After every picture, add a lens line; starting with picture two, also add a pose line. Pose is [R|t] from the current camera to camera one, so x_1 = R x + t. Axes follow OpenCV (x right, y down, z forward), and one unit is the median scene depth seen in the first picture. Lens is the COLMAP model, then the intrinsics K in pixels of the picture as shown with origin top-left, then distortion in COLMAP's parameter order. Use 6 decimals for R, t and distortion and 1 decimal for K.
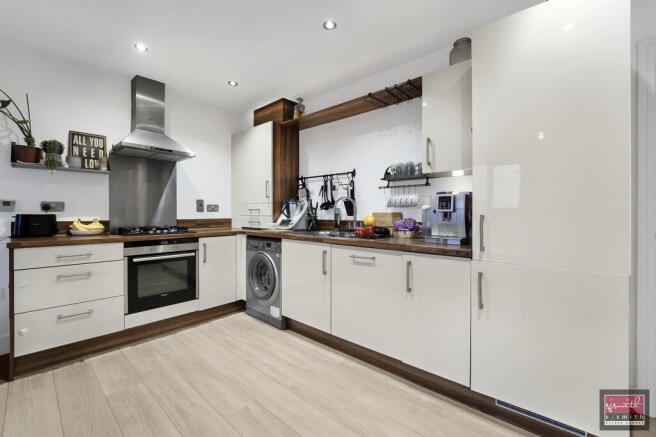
lens RADIAL K [[267.3, 0, 324.6], [0, 267.3, 216.4], [0, 0, 1]] dist [-0.003408, -0.000171]
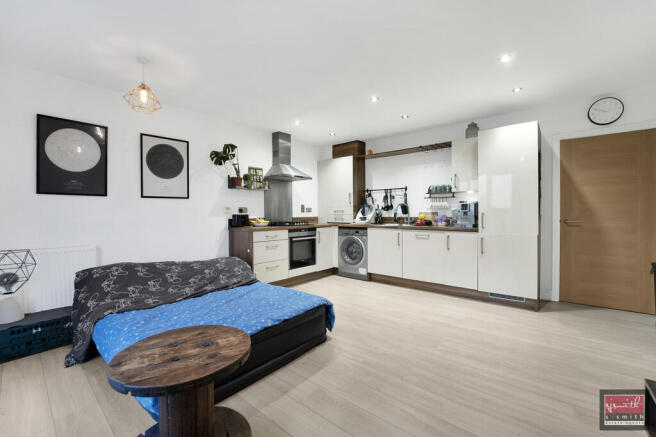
lens RADIAL K [[275.0, 0, 328.0], [0, 275.0, 218.5], [0, 0, 1]] dist [0.000922, 0.000040]
pose [[0.999667, -0.008566, 0.024324, -0.448469], [0.008377, 0.999934, 0.007847, 0.007573], [-0.024390, -0.007641, 0.999673, -0.749140]]
